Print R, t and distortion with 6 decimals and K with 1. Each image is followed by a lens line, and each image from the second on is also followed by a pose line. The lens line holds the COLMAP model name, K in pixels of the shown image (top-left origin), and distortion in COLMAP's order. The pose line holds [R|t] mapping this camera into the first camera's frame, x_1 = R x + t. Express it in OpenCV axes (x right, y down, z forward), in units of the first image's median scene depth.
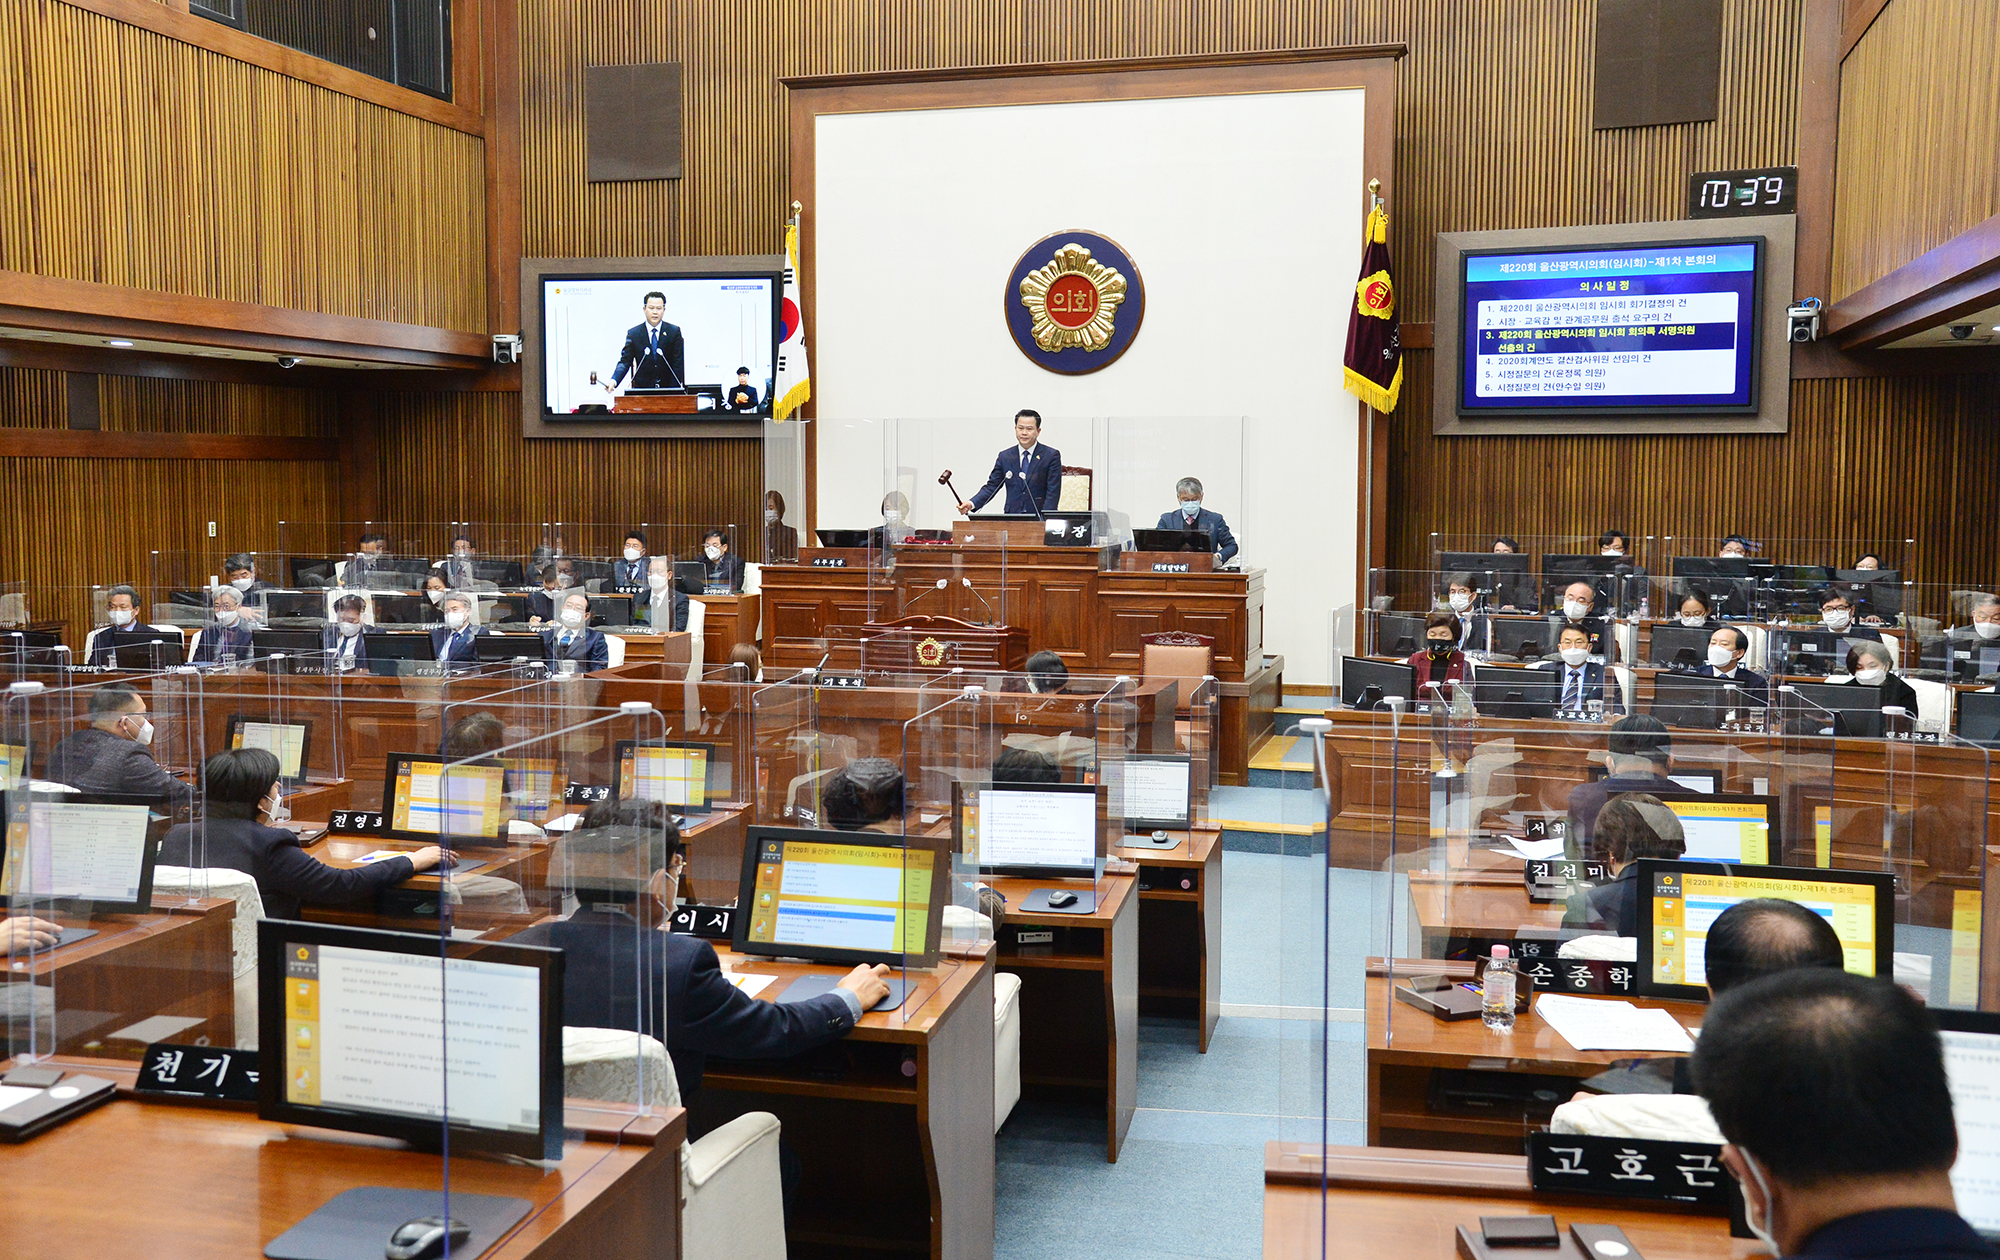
lens RADIAL K [[1925.5, 0, 1000.0], [0, 1925.5, 630.0], [0, 0, 1]] dist [0.014913, 0.023757]
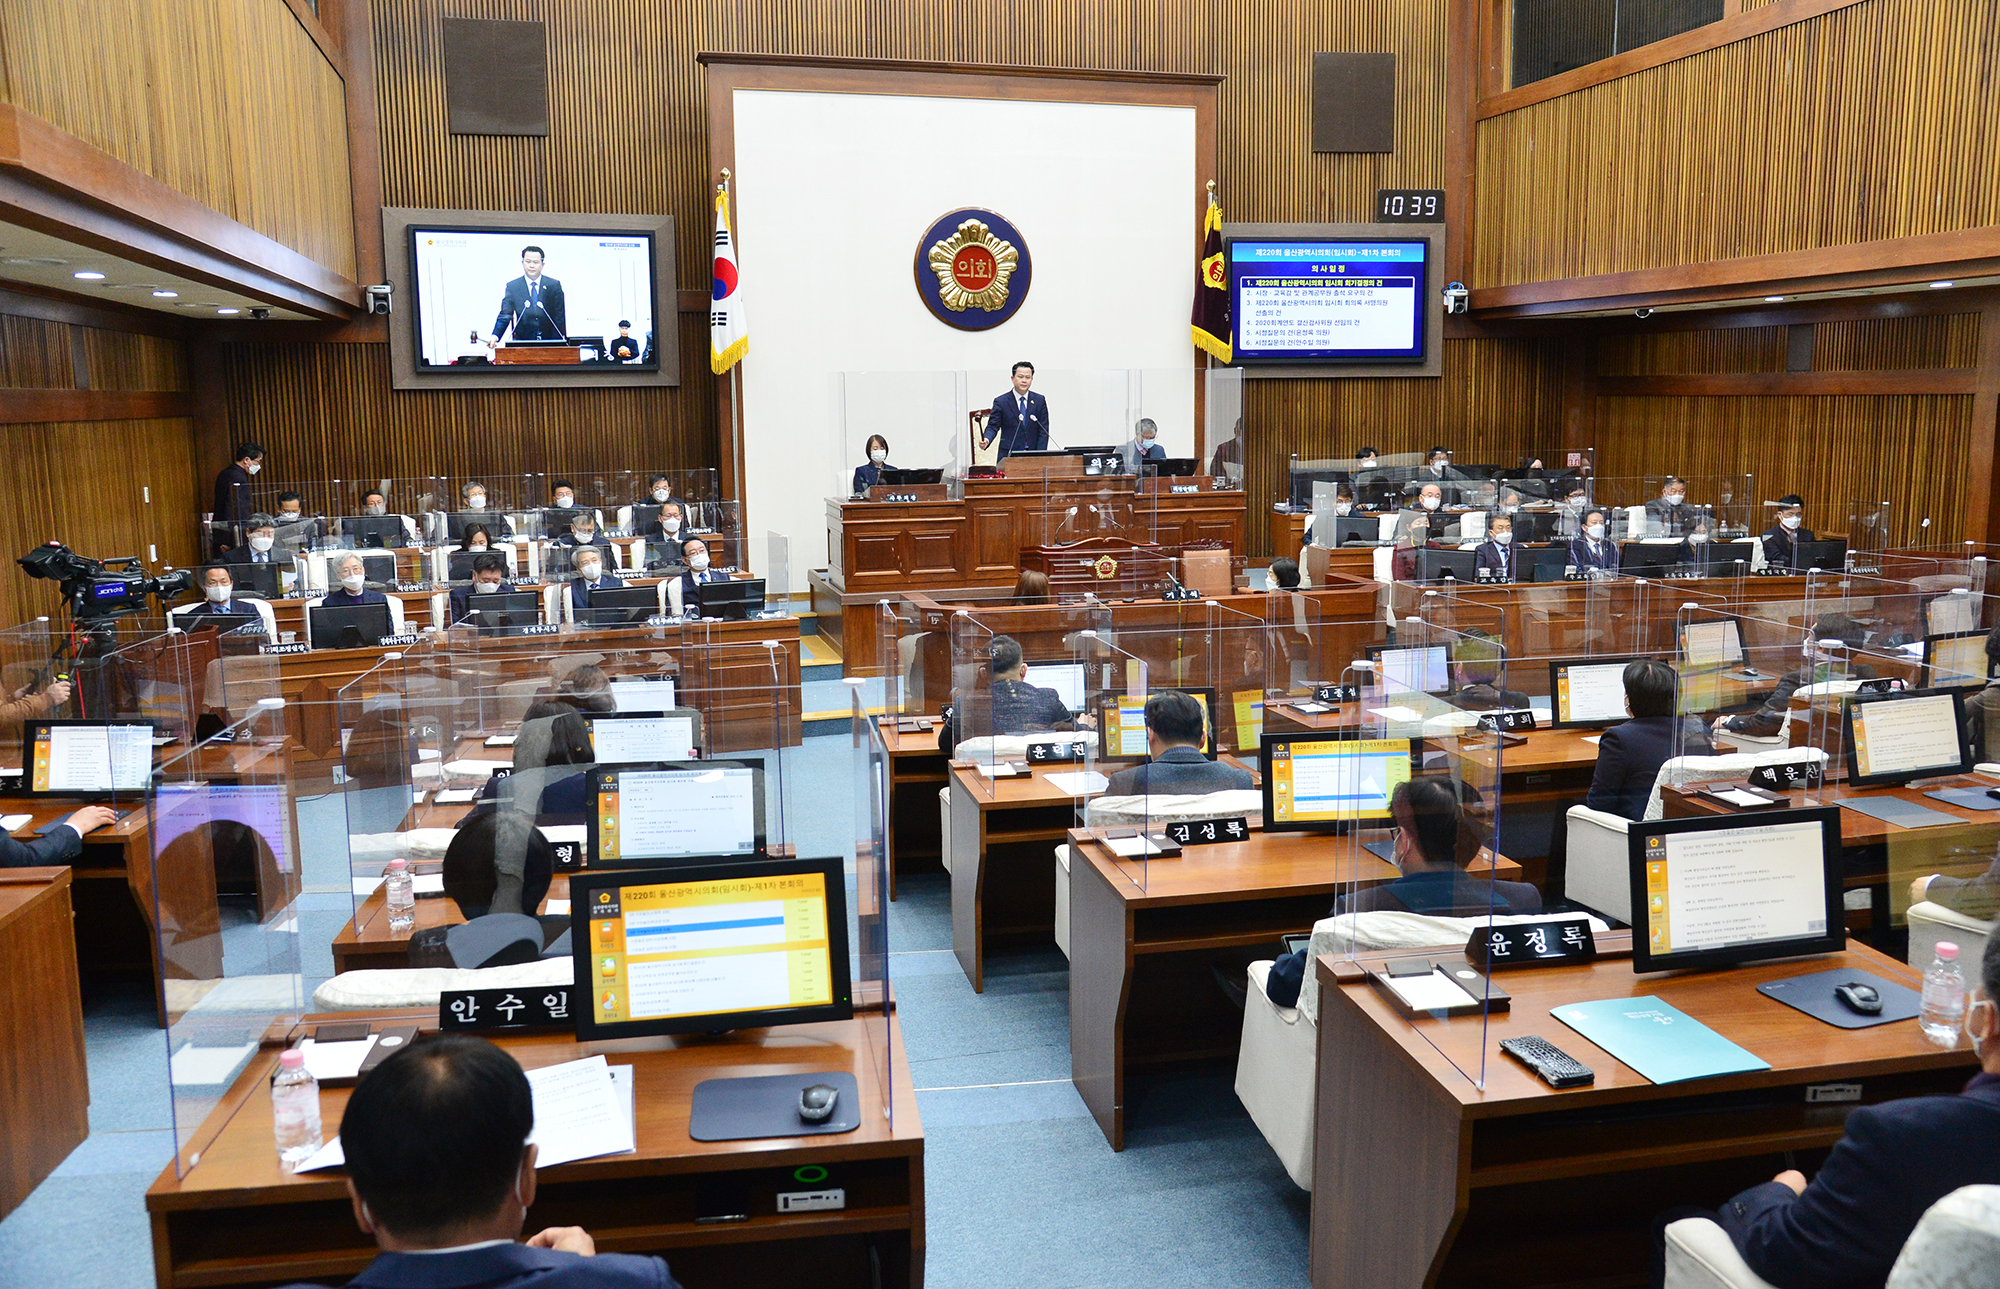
lens RADIAL K [[1580.0, 0, 1000.0], [0, 1580.0, 644.5], [0, 0, 1]] dist [-0.012383, 0.000993]
pose [[0.847734, -0.097385, 0.521405, -0.482100], [0.059590, 0.994264, 0.088818, -0.025667], [-0.527063, -0.044224, 0.848674, 0.155717]]
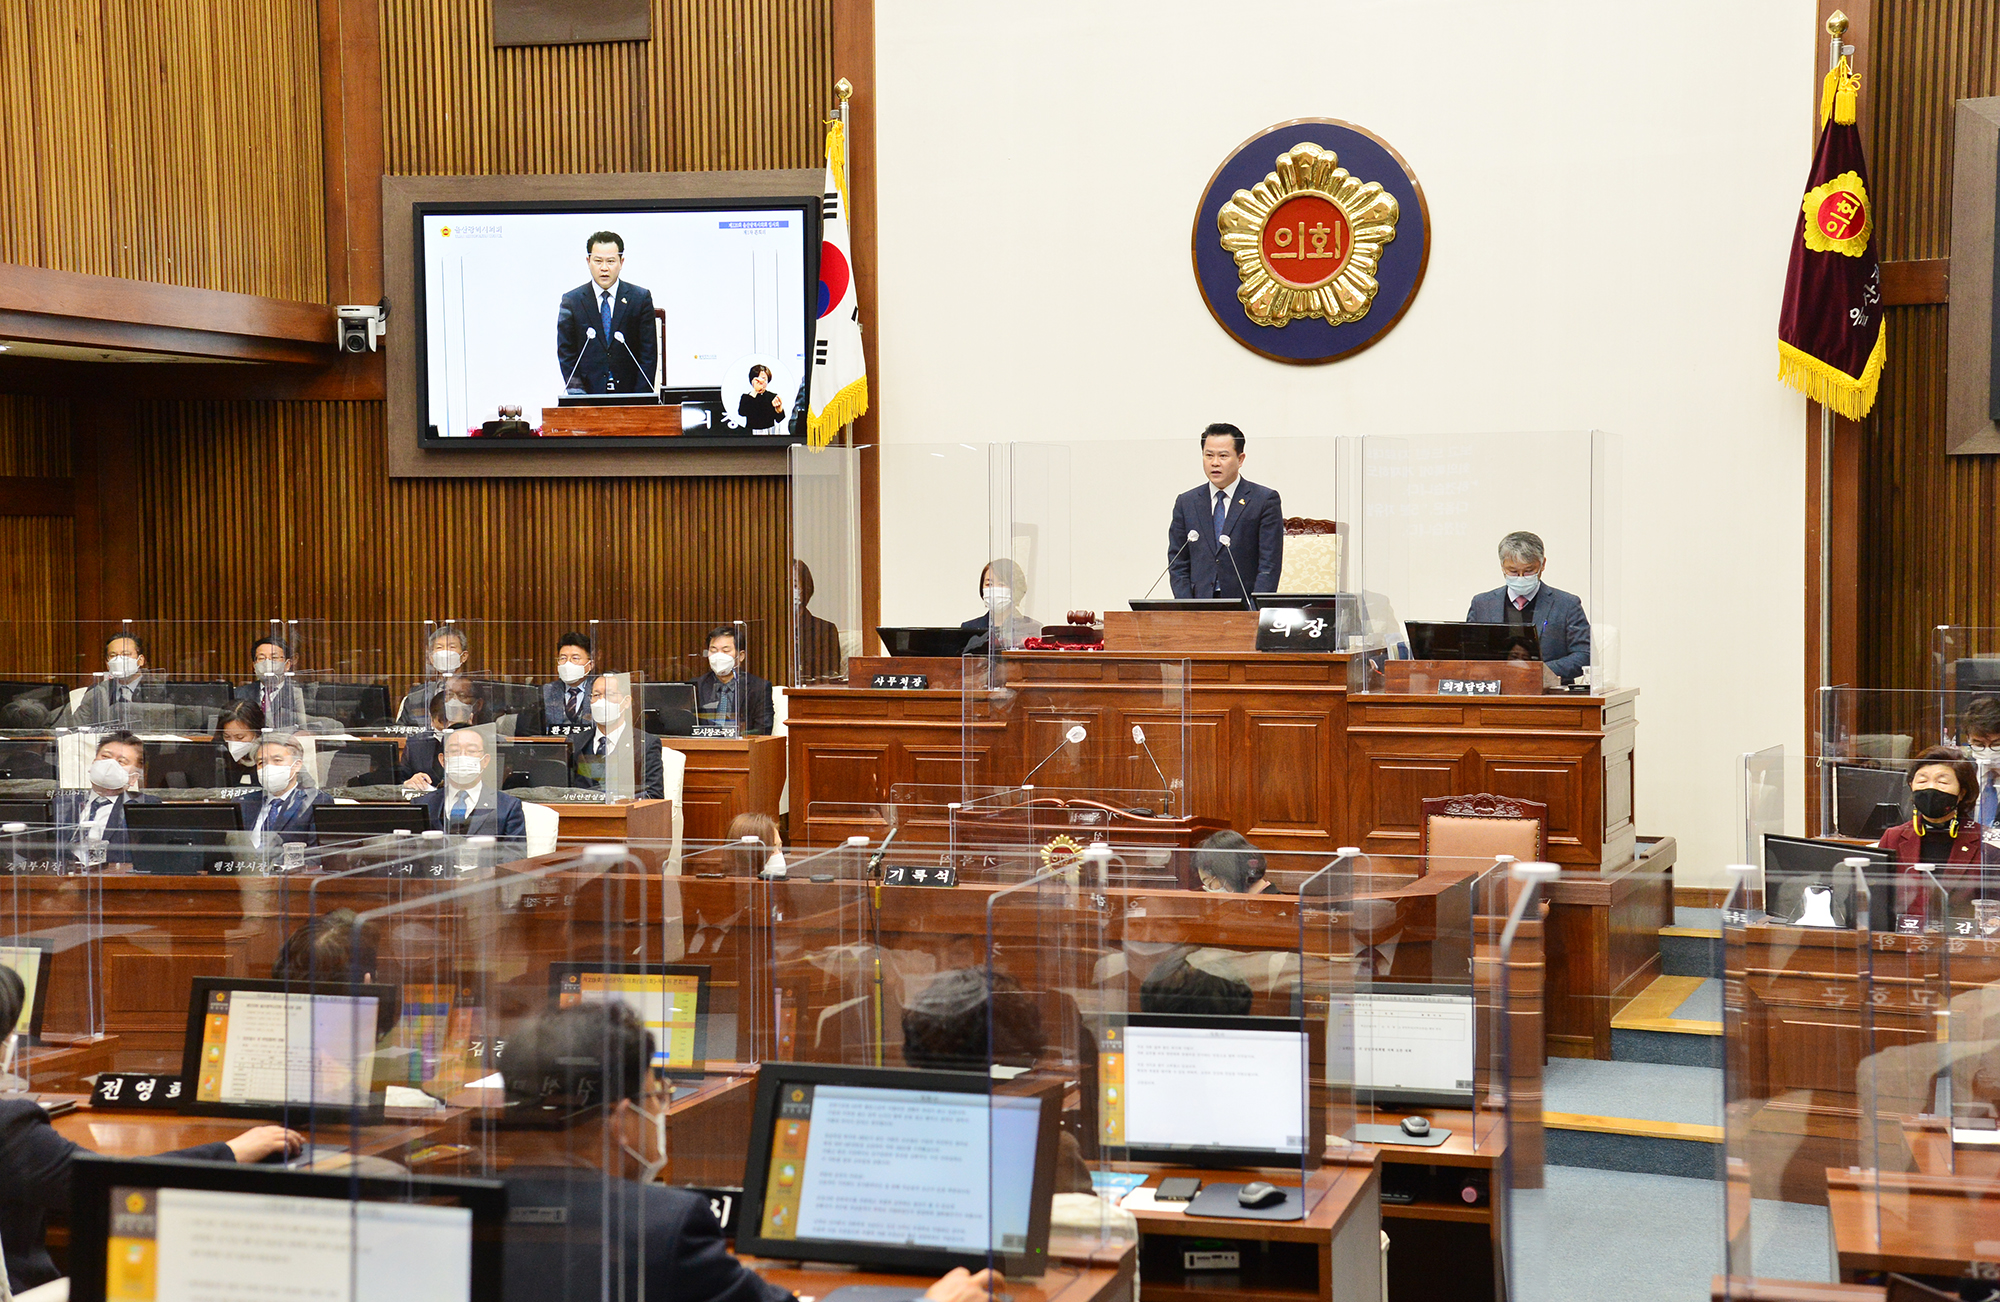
lens RADIAL K [[3368.8, 0, 1000.0], [0, 3368.8, 651.0], [0, 0, 1]] dist [0.409065, 0.057422]
pose [[0.998117, -0.006683, -0.060978, 0.006447], [0.003907, 0.998955, -0.045534, 0.003220], [0.061218, 0.045210, 0.997100, -0.046125]]
